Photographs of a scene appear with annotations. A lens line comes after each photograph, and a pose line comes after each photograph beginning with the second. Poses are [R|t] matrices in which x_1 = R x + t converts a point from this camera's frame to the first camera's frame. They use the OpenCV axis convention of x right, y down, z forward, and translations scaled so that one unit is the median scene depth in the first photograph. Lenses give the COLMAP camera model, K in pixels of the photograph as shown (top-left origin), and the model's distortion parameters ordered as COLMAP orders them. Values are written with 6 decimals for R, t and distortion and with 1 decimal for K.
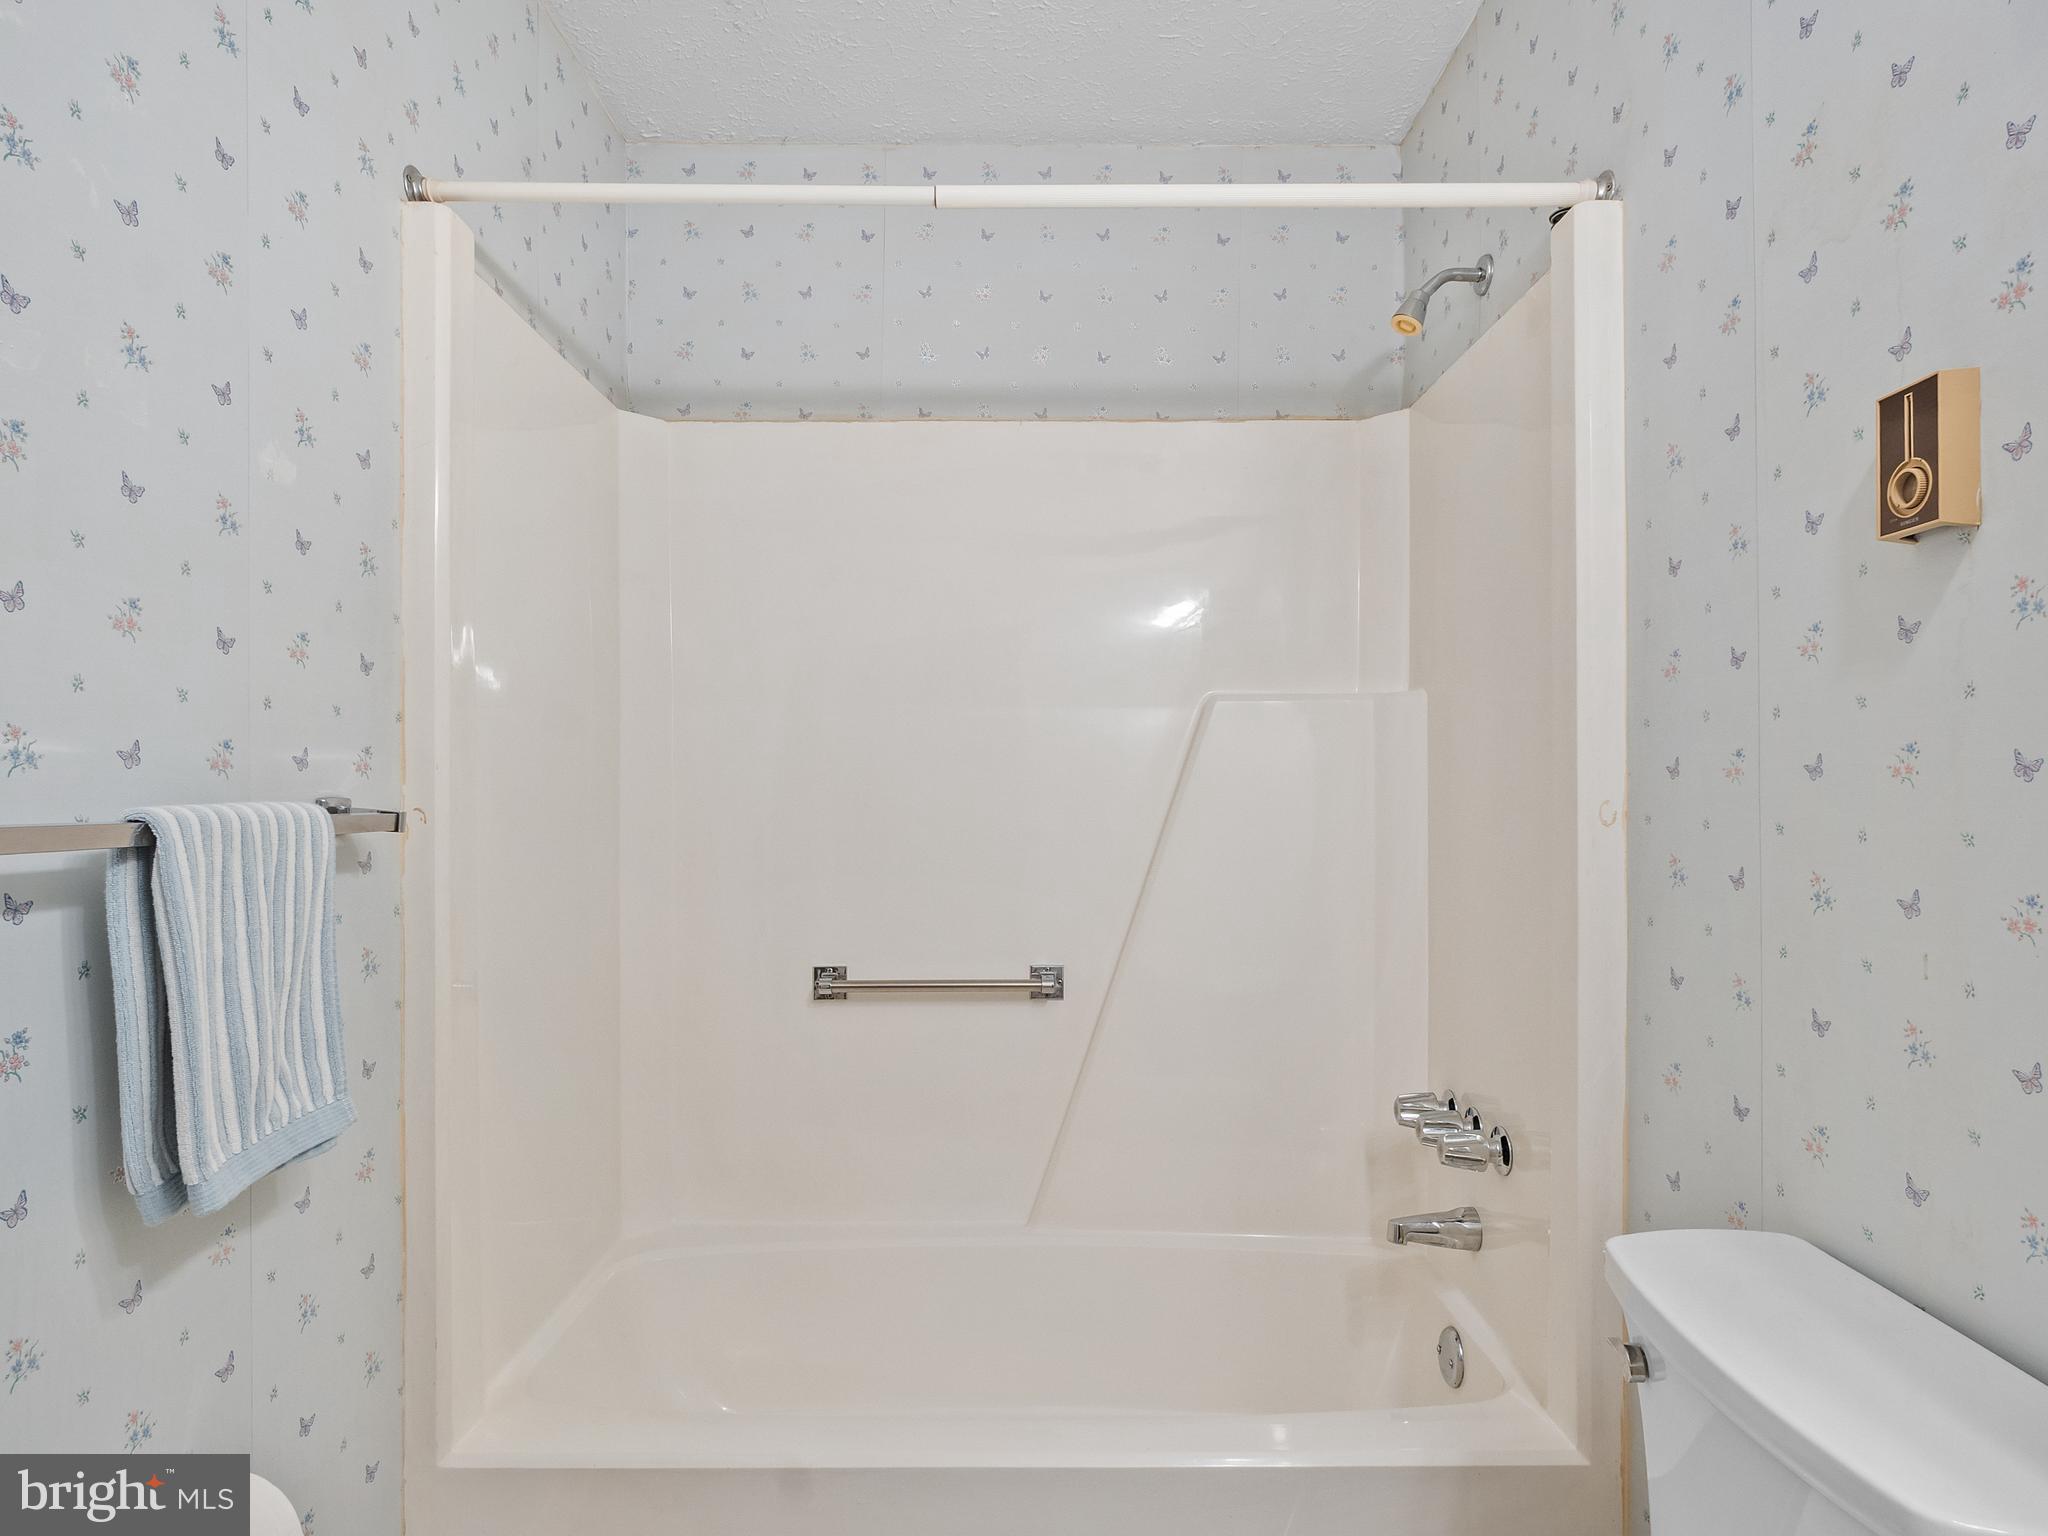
lens RADIAL K [[1168.7, 0, 1029.4], [0, 1168.7, 803.5], [0, 0, 1]] dist [-0.007076, 0.007352]
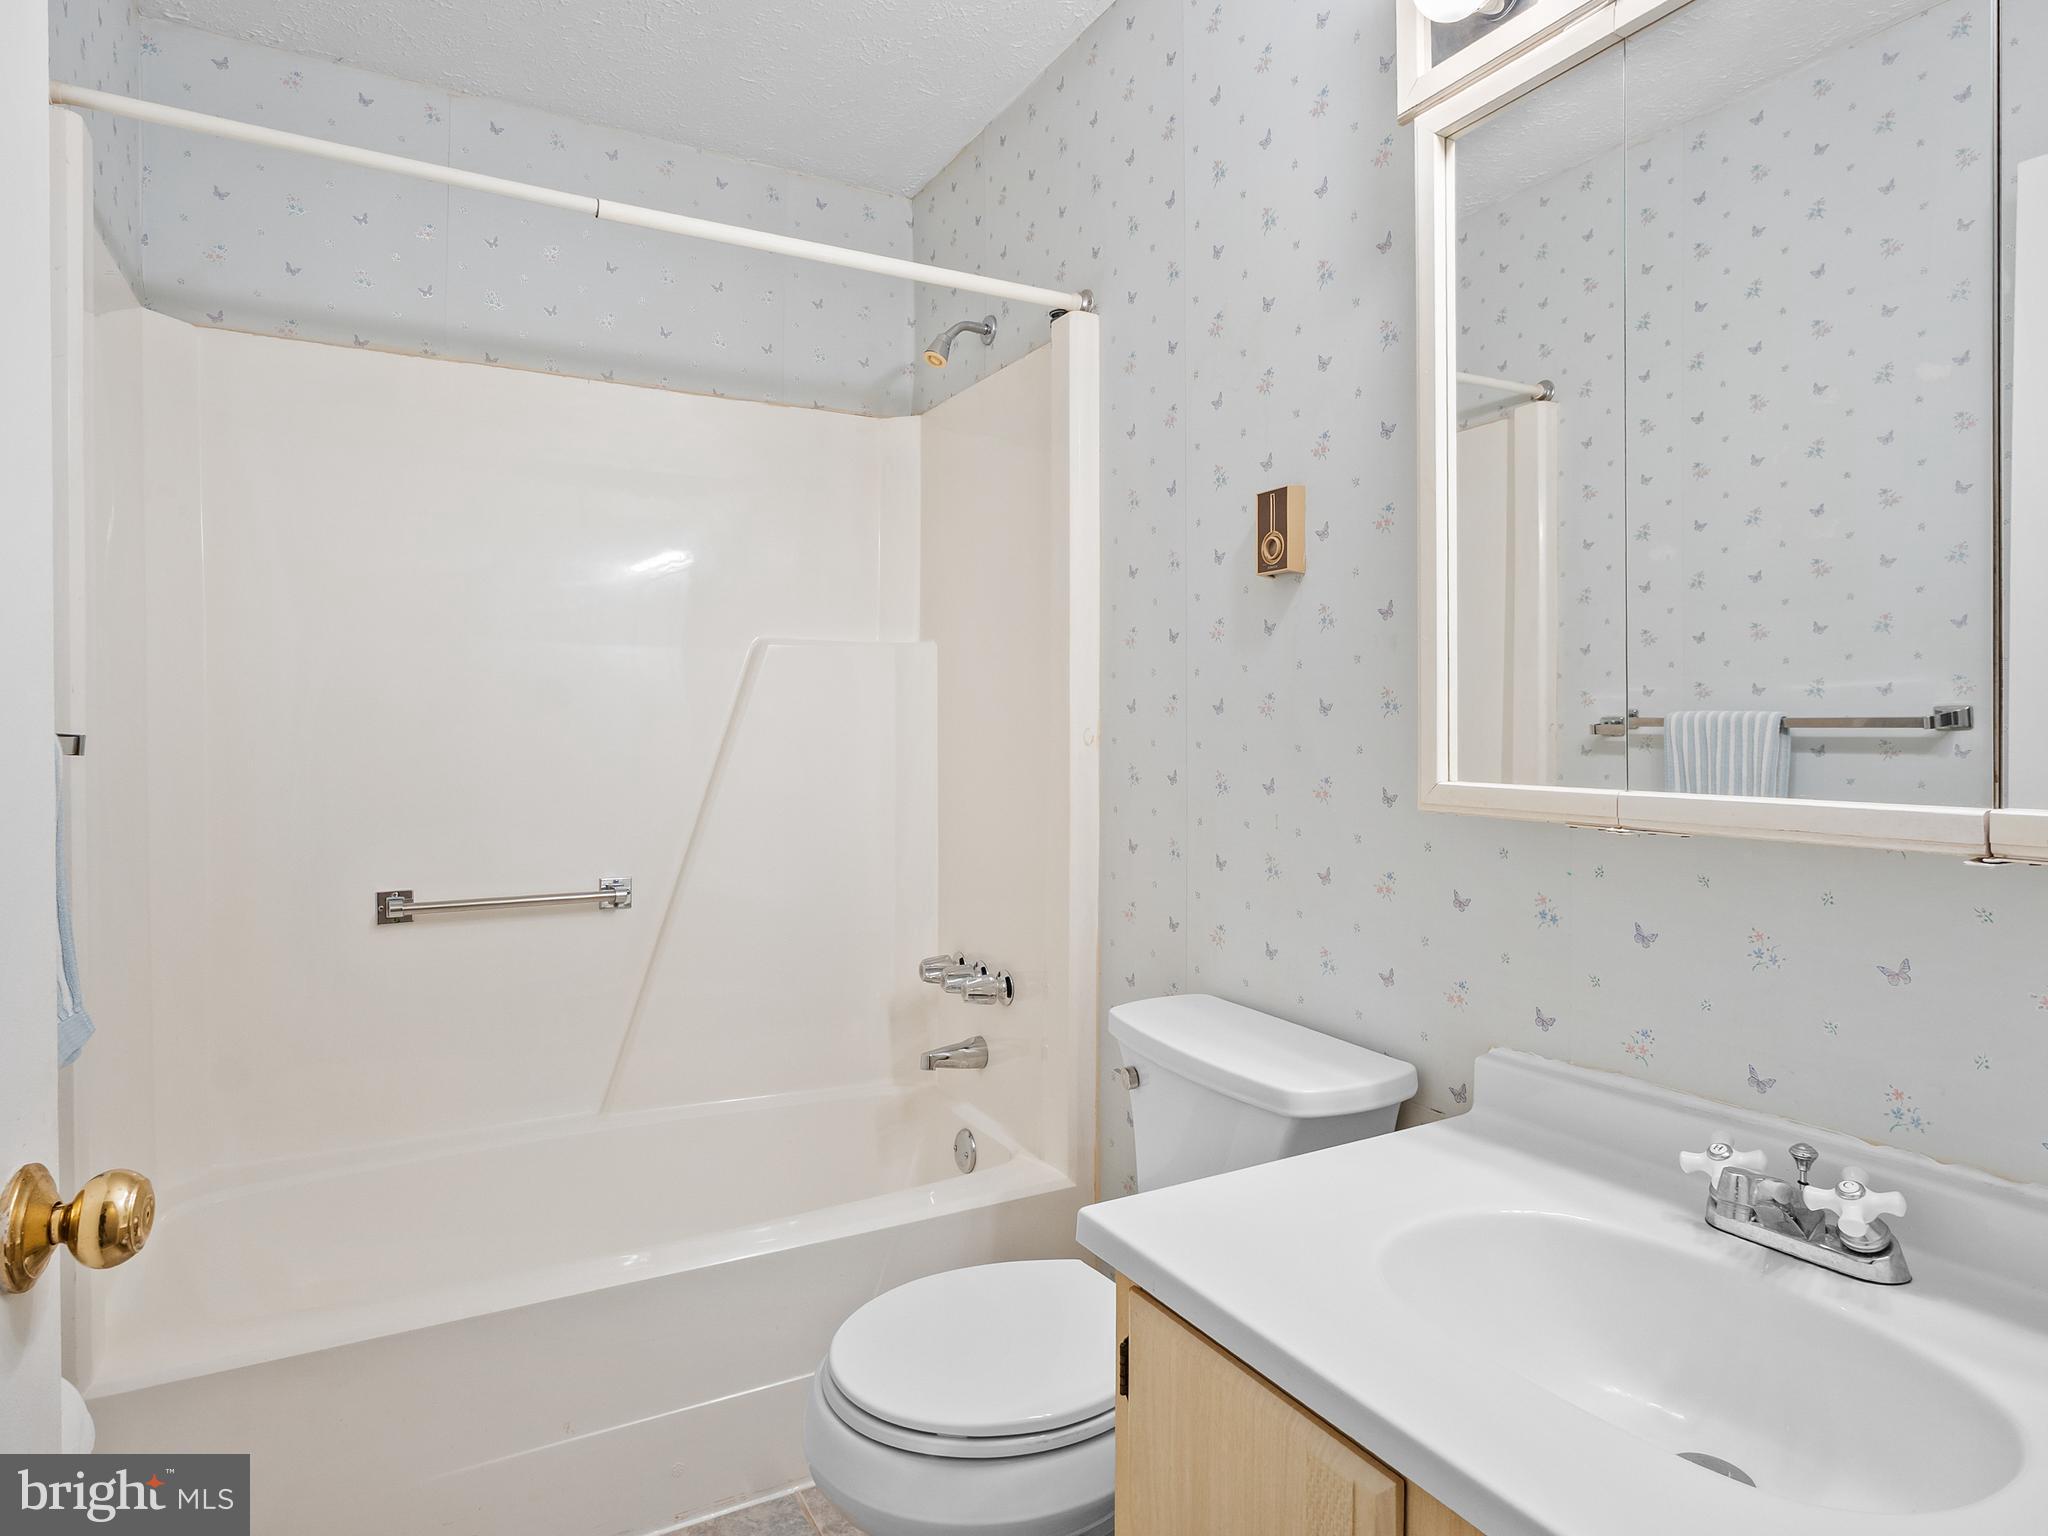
lens RADIAL K [[1157.5, 0, 1028.0], [0, 1157.5, 764.3], [0, 0, 1]] dist [-0.002238, 0.002023]
pose [[0.878743, -0.011730, 0.477150, -0.212120], [0.000743, 0.999730, 0.023209, 0.007480], [-0.477294, -0.020040, 0.878515, -0.189155]]
